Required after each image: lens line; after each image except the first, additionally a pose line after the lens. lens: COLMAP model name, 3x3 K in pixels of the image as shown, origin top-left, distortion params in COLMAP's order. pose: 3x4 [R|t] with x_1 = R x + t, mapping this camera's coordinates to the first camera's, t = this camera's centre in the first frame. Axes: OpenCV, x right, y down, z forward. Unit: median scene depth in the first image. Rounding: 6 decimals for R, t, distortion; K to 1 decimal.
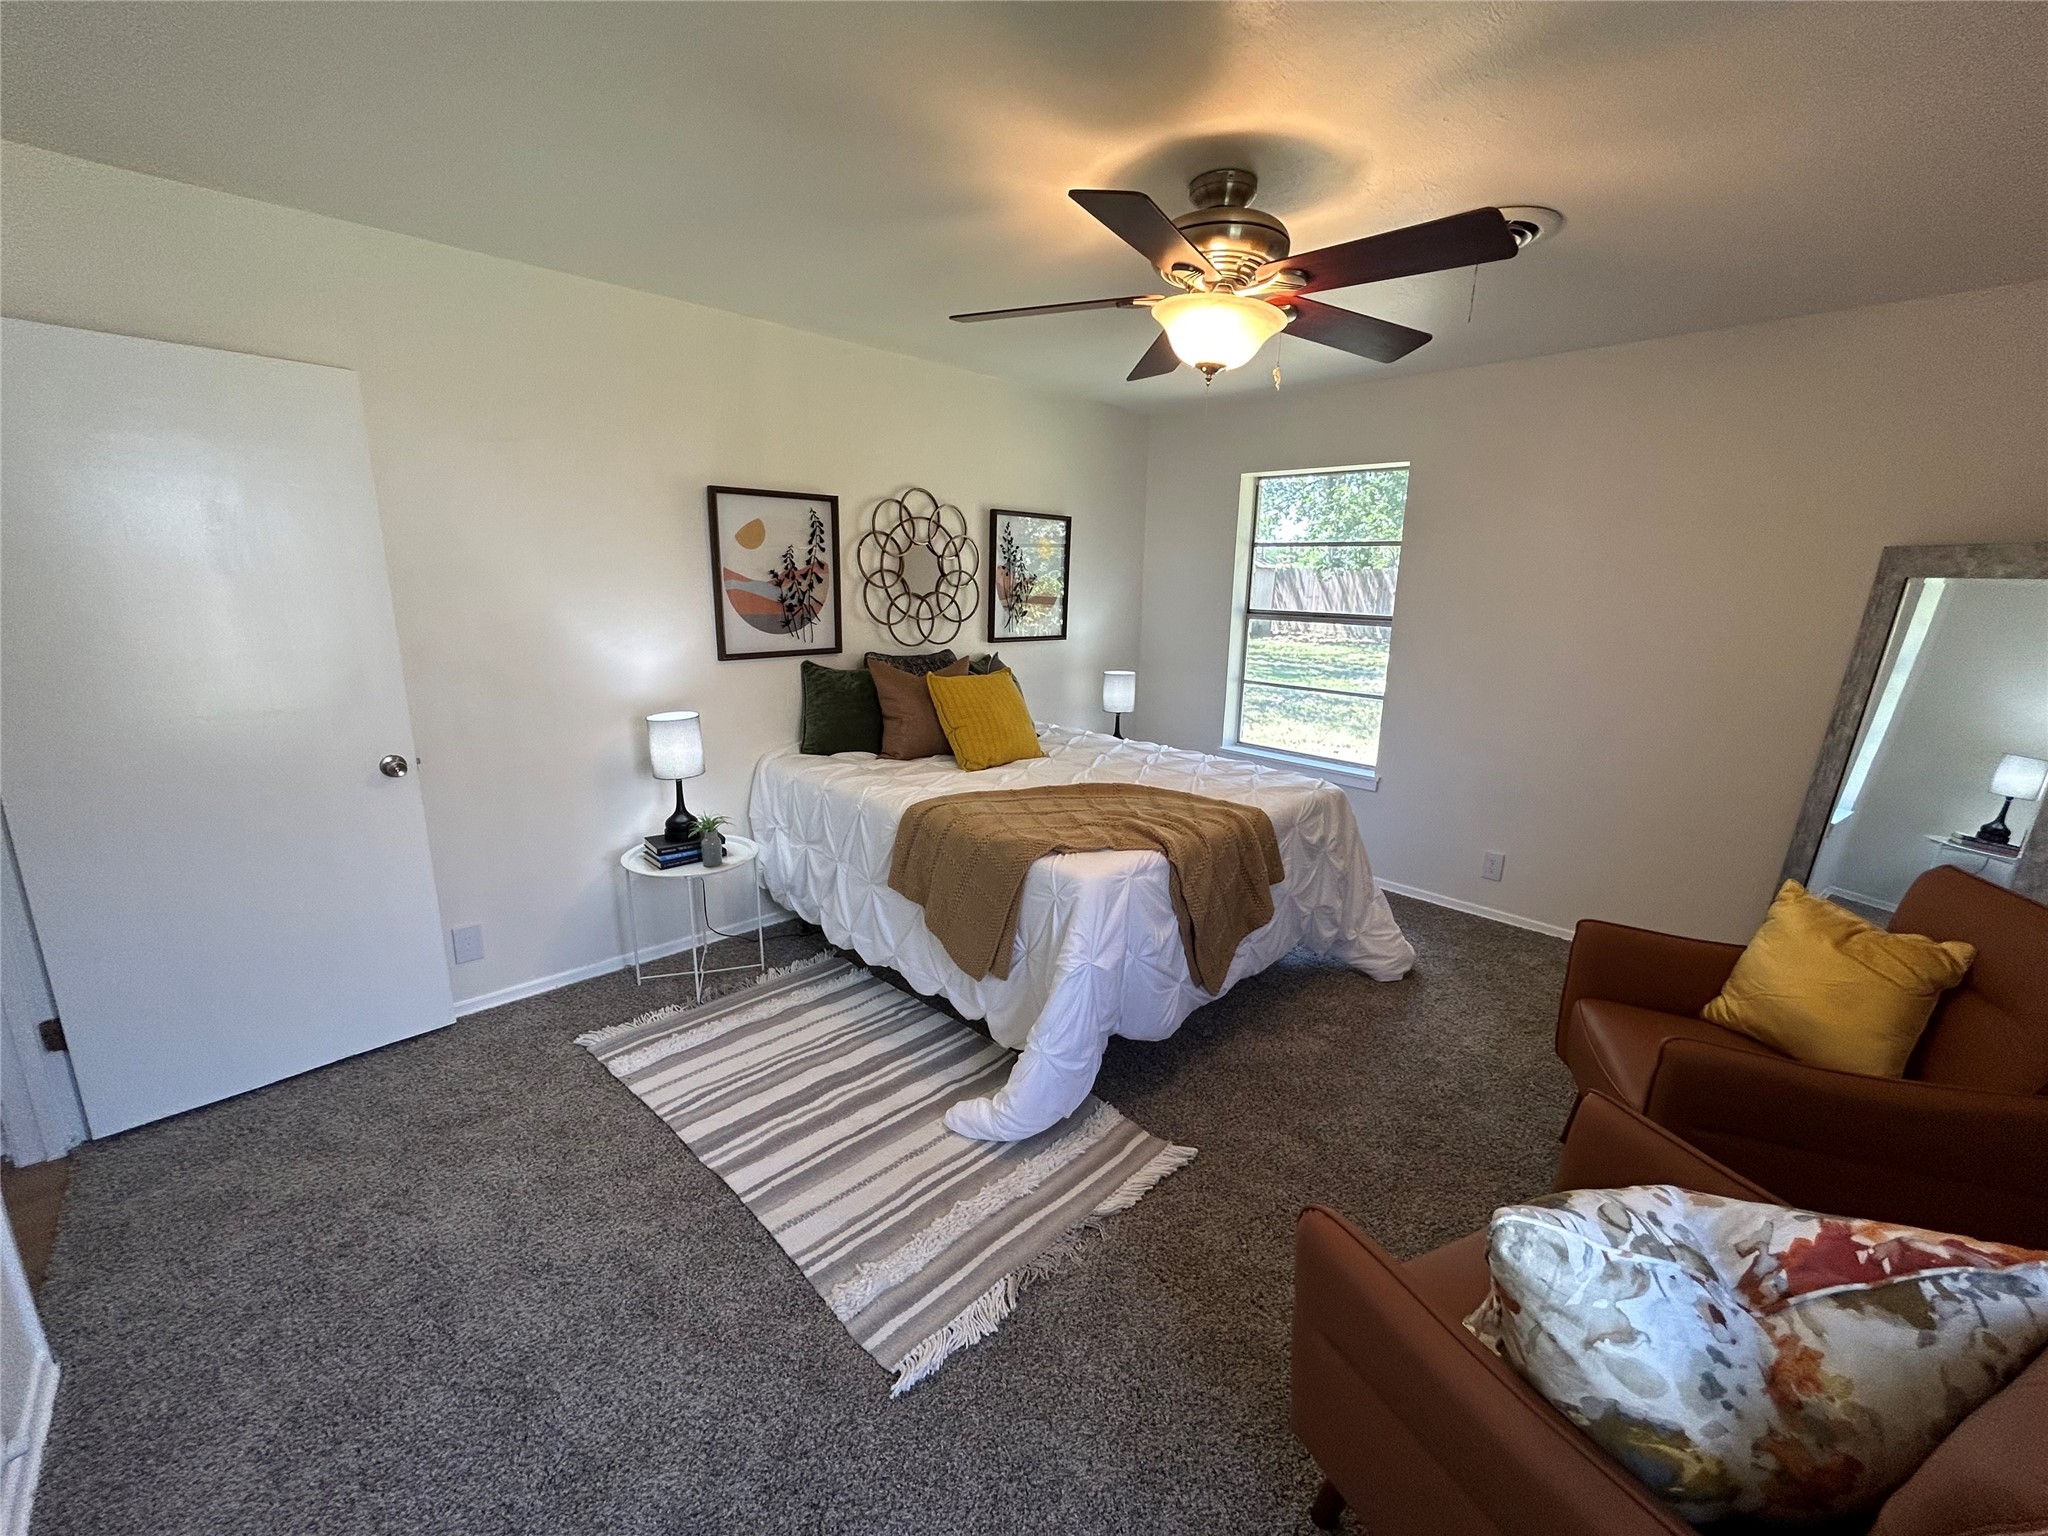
lens RADIAL K [[836.3, 0, 1035.5], [0, 836.3, 768.2], [0, 0, 1]] dist [0.001423, 0.000158]
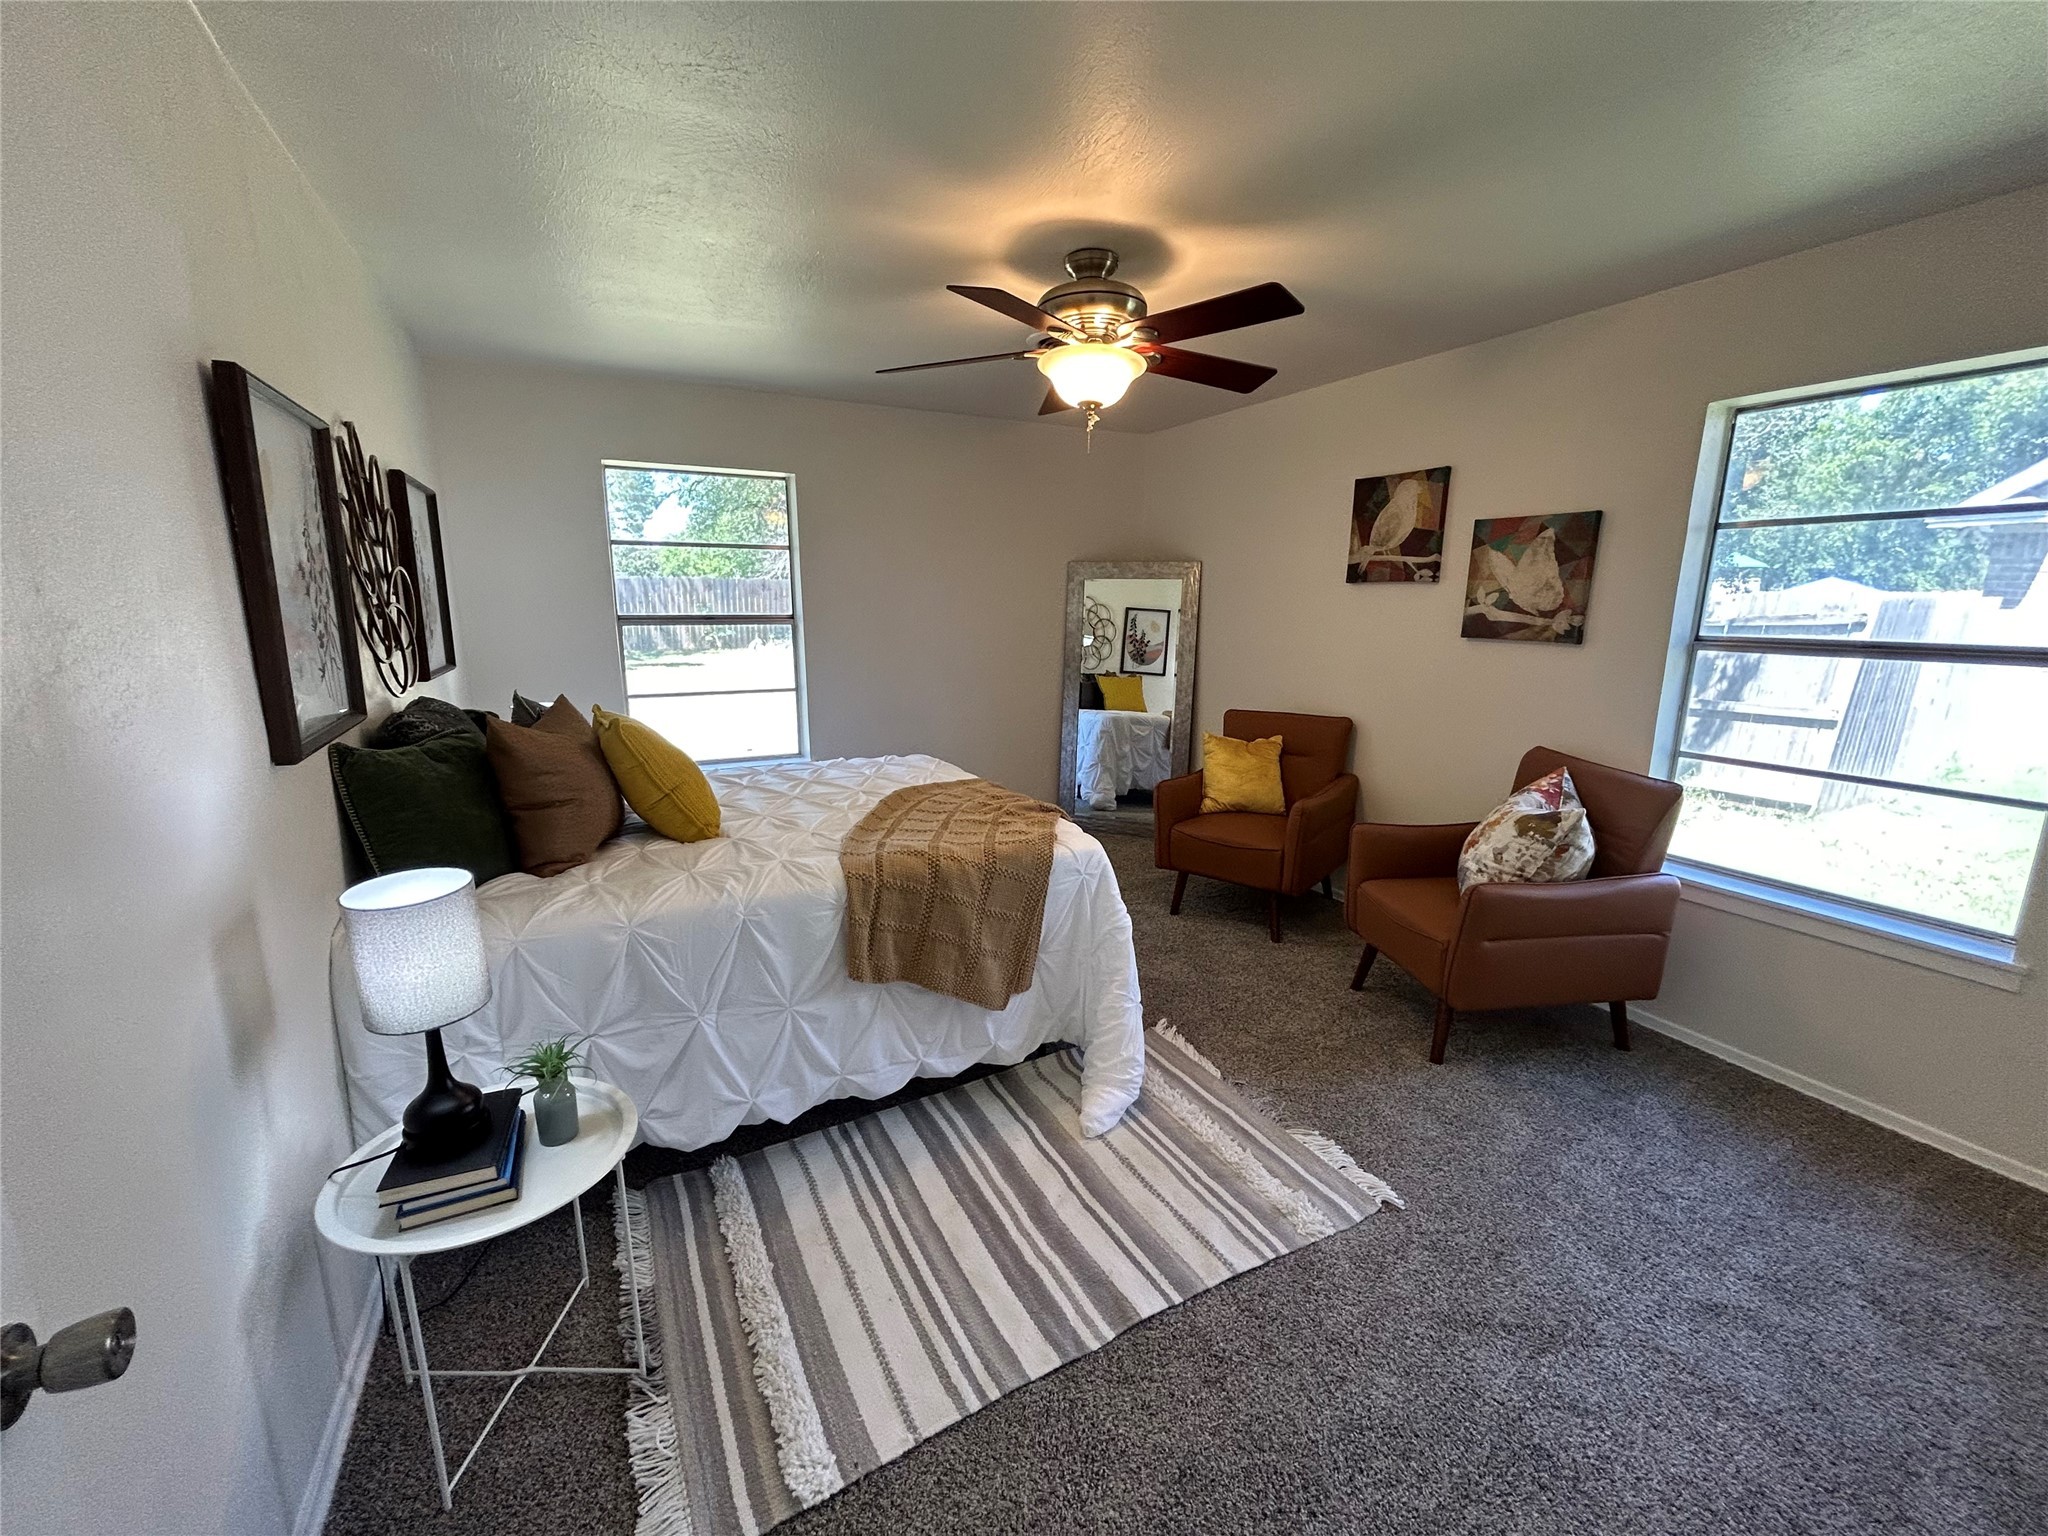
lens RADIAL K [[836.3, 0, 1028.6], [0, 836.3, 769.7], [0, 0, 1]] dist [0.001423, 0.000158]
pose [[0.300649, -0.215296, 0.929117, -0.820644], [0.220484, 0.963488, 0.151915, -0.131034], [-0.927899, 0.159183, 0.337140, 0.584160]]
